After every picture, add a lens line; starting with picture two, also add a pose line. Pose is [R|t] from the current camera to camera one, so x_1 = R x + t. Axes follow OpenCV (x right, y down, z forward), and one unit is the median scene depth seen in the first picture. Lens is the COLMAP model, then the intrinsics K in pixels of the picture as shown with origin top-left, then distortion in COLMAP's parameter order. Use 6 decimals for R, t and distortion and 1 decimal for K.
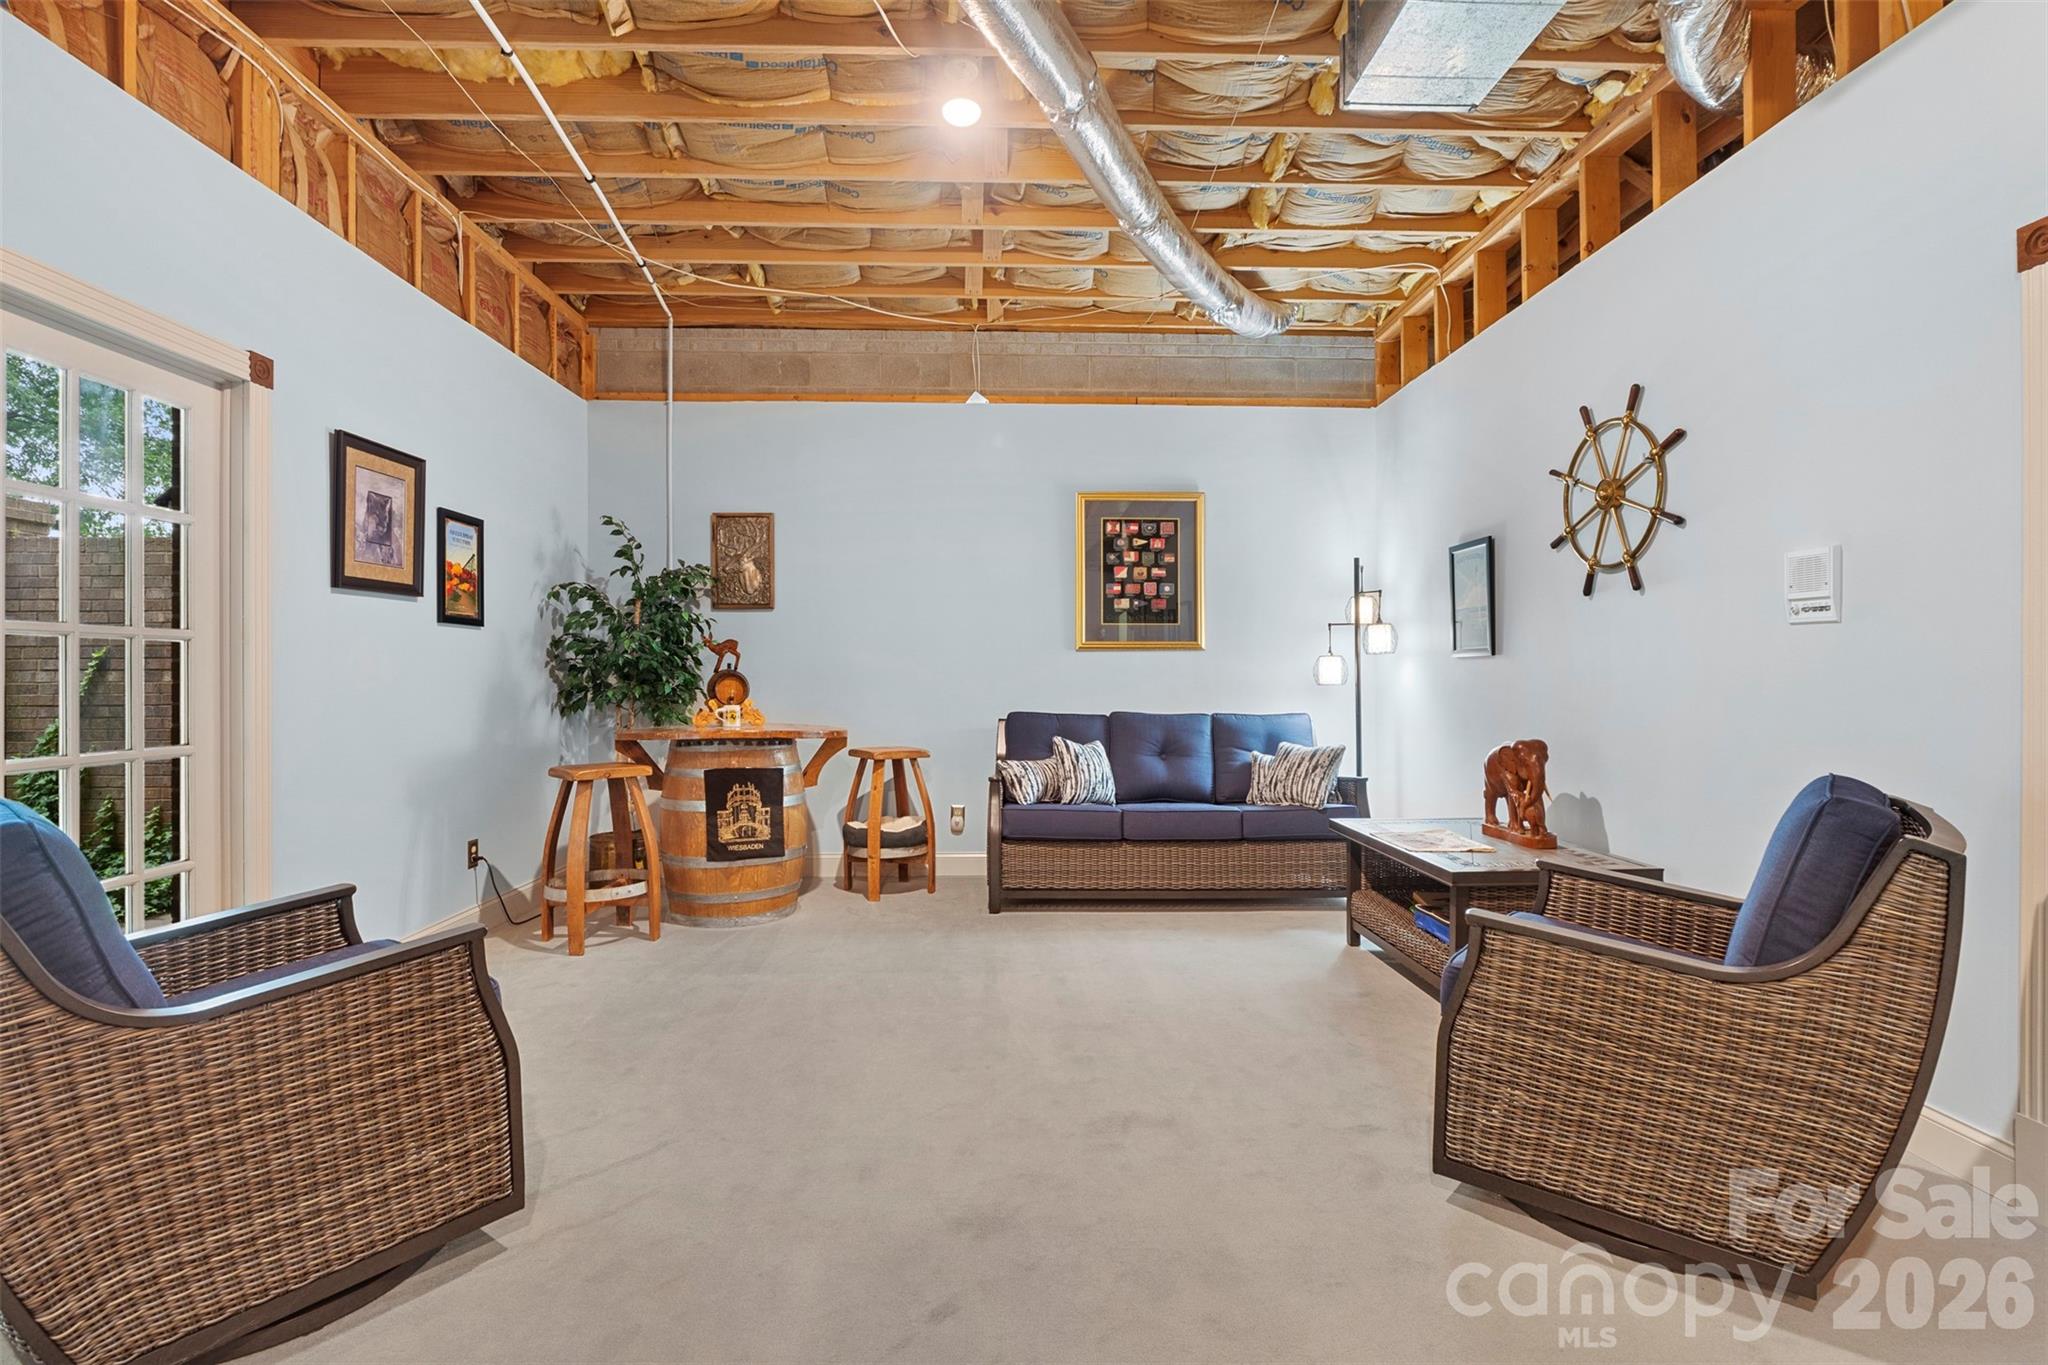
lens RADIAL K [[1002.2, 0, 1025.8], [0, 1002.2, 675.2], [0, 0, 1]] dist [-0.002230, -0.000152]
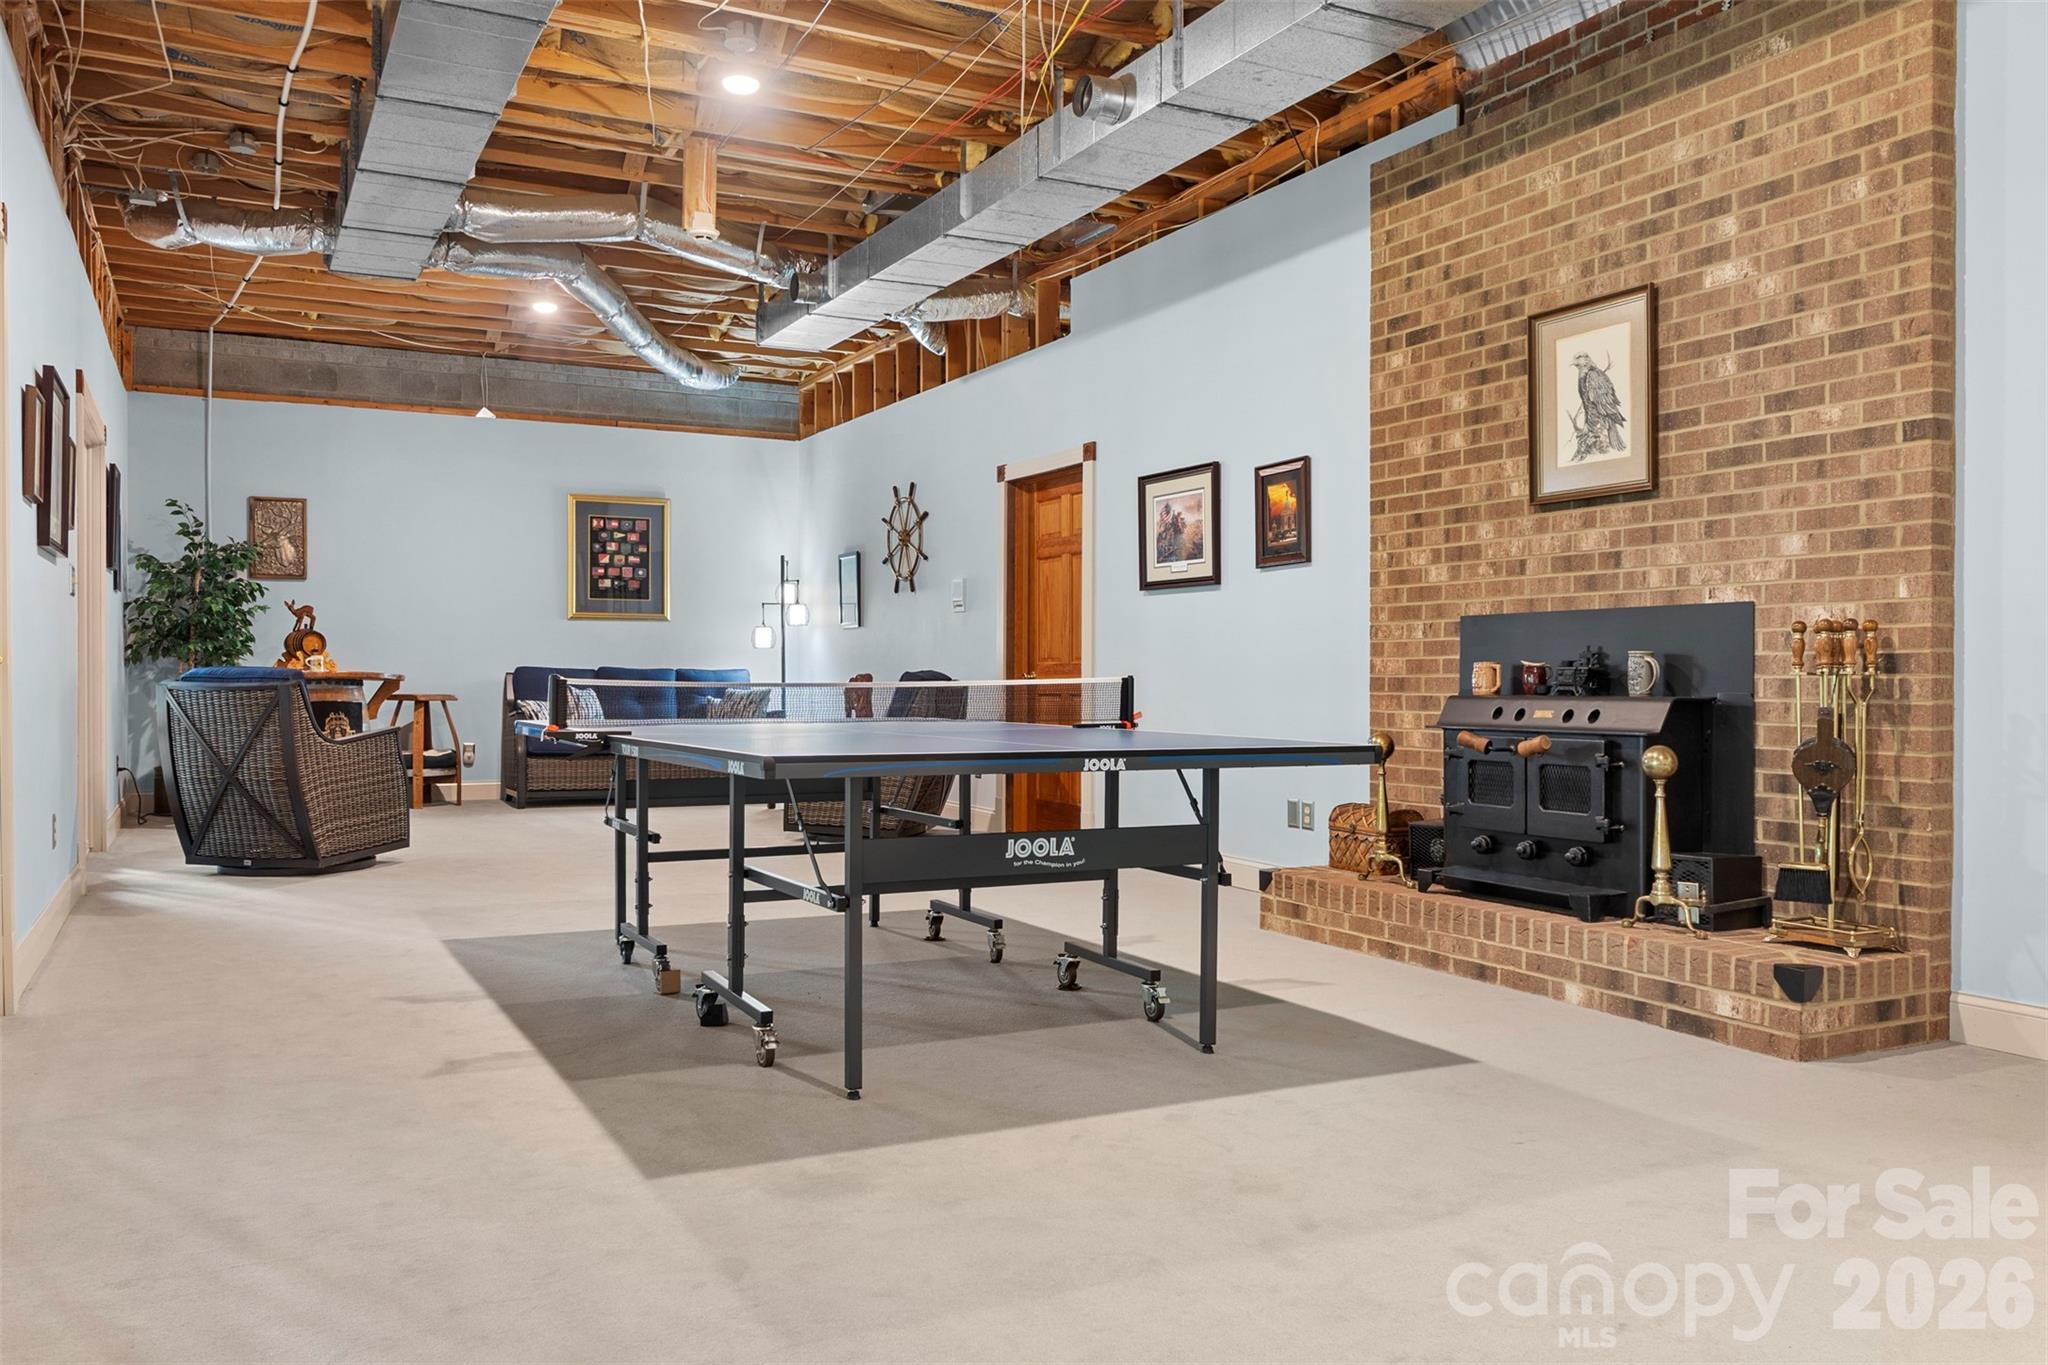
lens RADIAL K [[1599.0, 0, 1025.8], [0, 1599.0, 678.4], [0, 0, 1]] dist [-0.001010, 0.000246]
pose [[0.907850, 0.003171, 0.419284, -0.270330], [-0.004834, 0.999984, 0.002904, 0.041084], [-0.419268, -0.004663, 0.907850, -1.069769]]
